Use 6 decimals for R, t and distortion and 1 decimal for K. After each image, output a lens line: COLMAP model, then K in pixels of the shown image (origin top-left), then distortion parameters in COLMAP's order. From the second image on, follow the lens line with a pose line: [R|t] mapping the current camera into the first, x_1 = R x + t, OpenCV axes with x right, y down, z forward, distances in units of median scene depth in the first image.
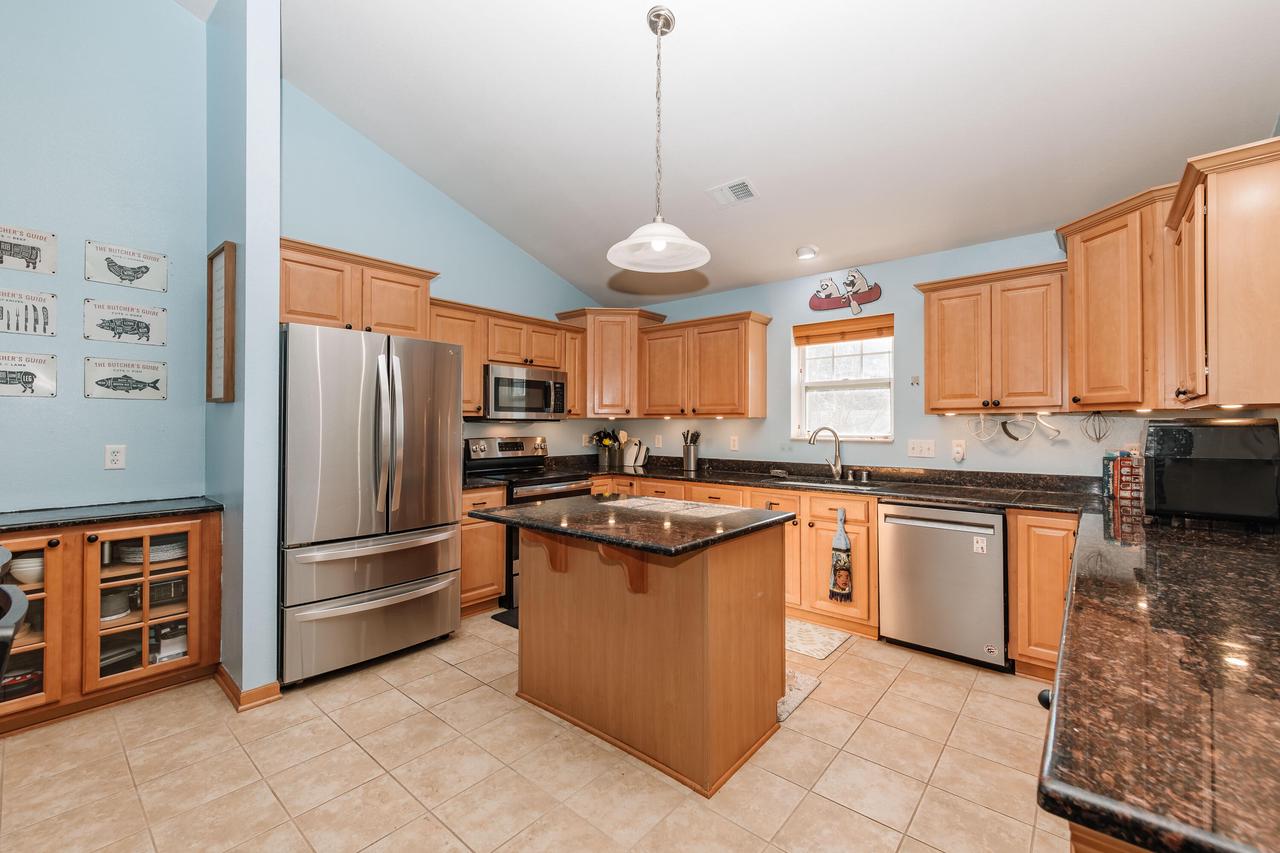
lens RADIAL K [[524.3, 0, 642.2], [0, 524.3, 422.6], [0, 0, 1]] dist [0.003068, 0.000104]
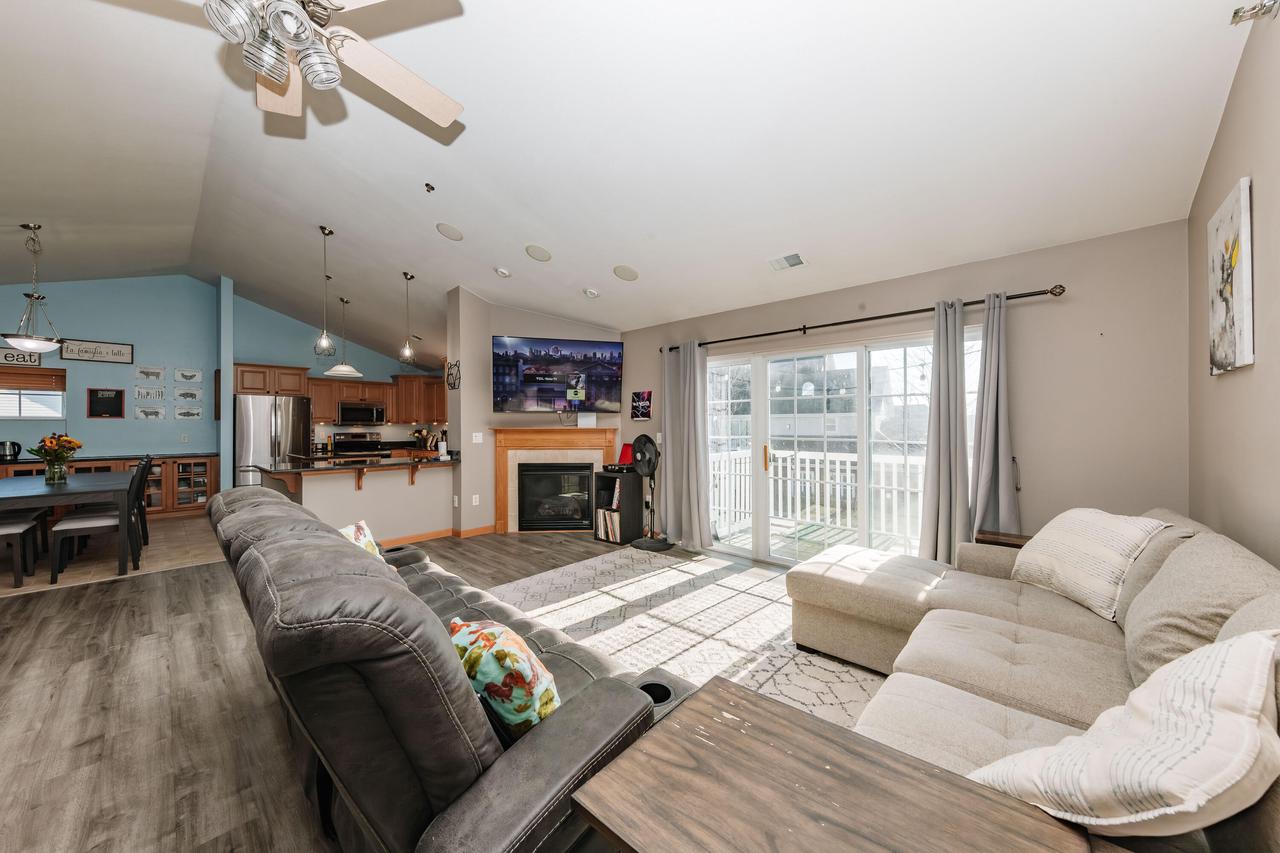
lens RADIAL K [[441.8, 0, 640.4], [0, 441.8, 425.4], [0, 0, 1]] dist [0.001279, -0.000299]
pose [[0.999060, -0.005115, -0.043039, 1.201760], [0.005187, 0.999985, 0.001565, -0.000511], [0.043030, -0.001786, 0.999072, -0.993592]]
